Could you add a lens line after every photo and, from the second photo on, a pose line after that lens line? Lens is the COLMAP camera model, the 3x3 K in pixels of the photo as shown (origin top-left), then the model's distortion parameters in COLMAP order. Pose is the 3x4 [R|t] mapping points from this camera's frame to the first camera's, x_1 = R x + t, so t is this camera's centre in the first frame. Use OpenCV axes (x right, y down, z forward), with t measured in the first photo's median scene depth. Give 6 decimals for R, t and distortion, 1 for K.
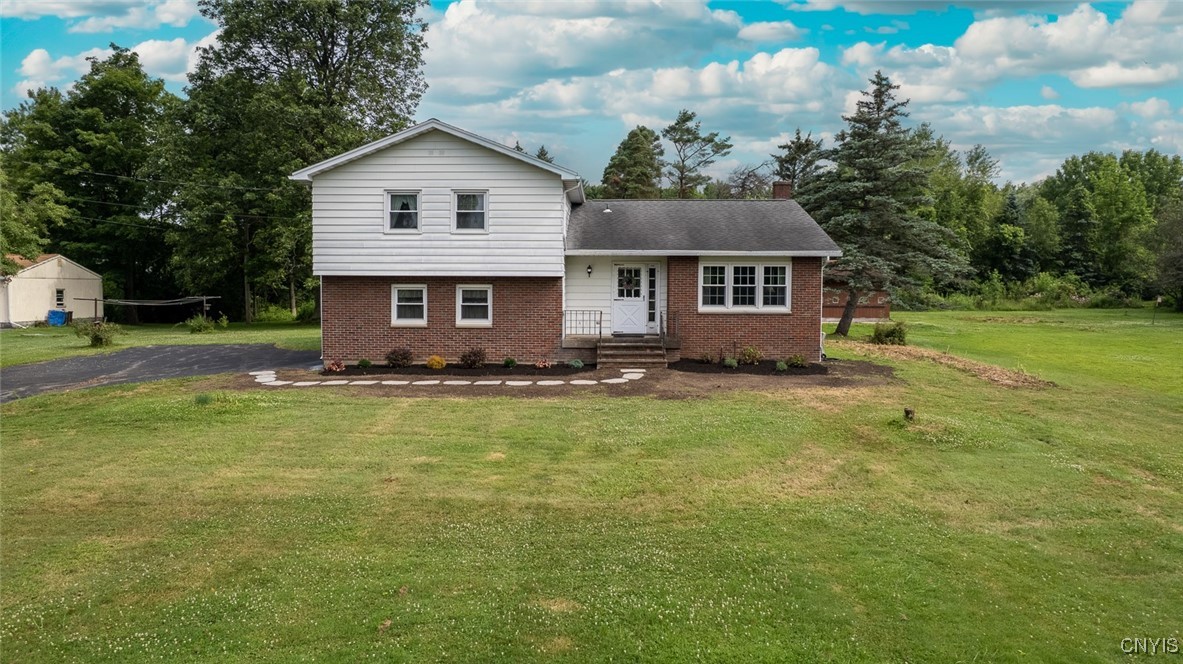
lens RADIAL K [[764.6, 0, 588.3], [0, 764.6, 322.9], [0, 0, 1]] dist [-0.079263, 0.082143]
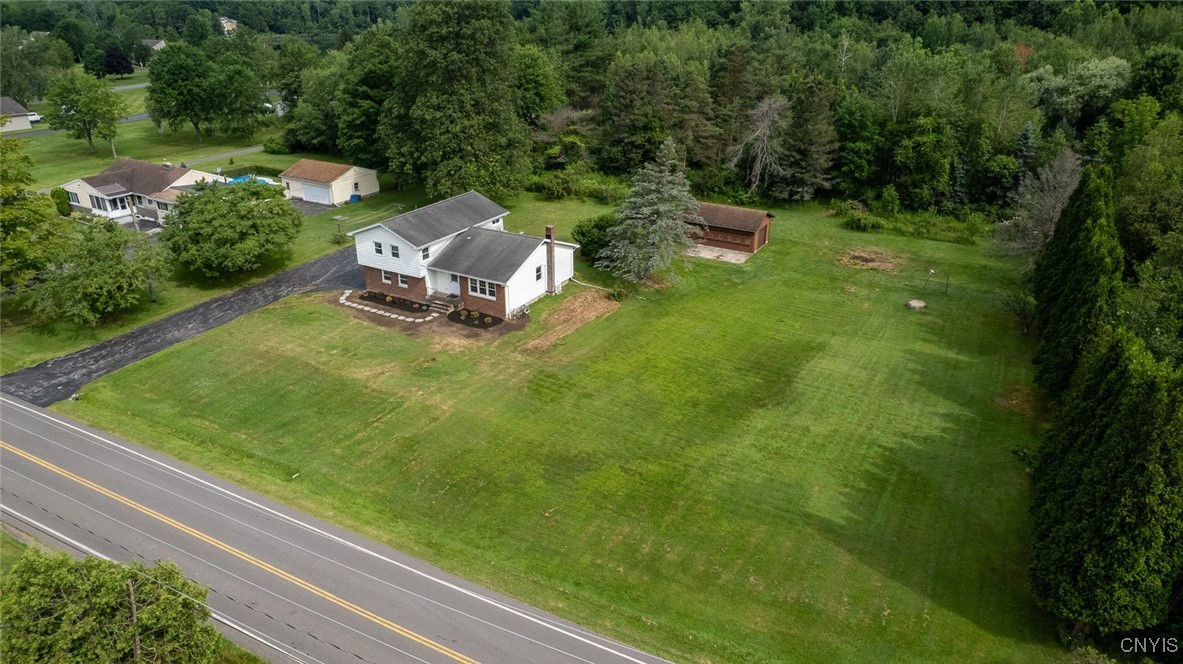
lens RADIAL K [[764.6, 0, 588.3], [0, 764.6, 322.9], [0, 0, 1]] dist [-0.079263, 0.082143]
pose [[0.876234, 0.185135, -0.444904, 1.754600], [-0.017766, 0.935038, 0.354102, -0.893589], [0.481559, -0.302372, 0.822601, -1.073423]]
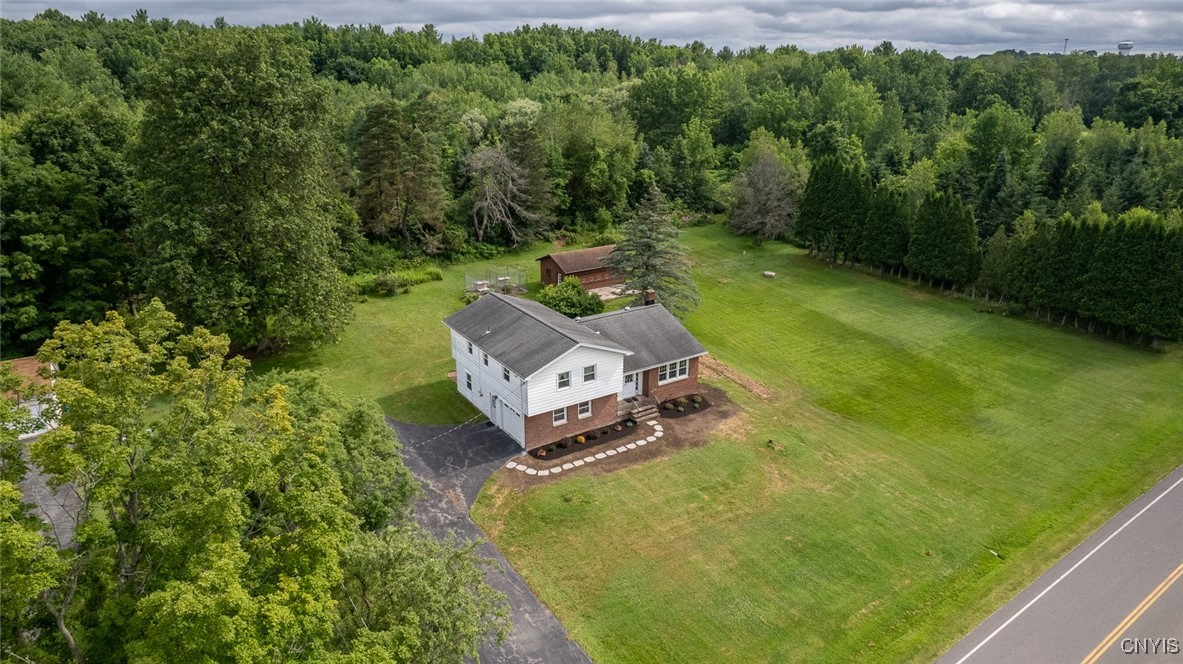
lens RADIAL K [[764.6, 0, 588.3], [0, 764.6, 322.9], [0, 0, 1]] dist [-0.079263, 0.082143]
pose [[0.816925, -0.193907, 0.543171, -1.282206], [0.029306, 0.954527, 0.296682, -0.908318], [-0.575999, -0.226449, 0.785459, -0.690034]]
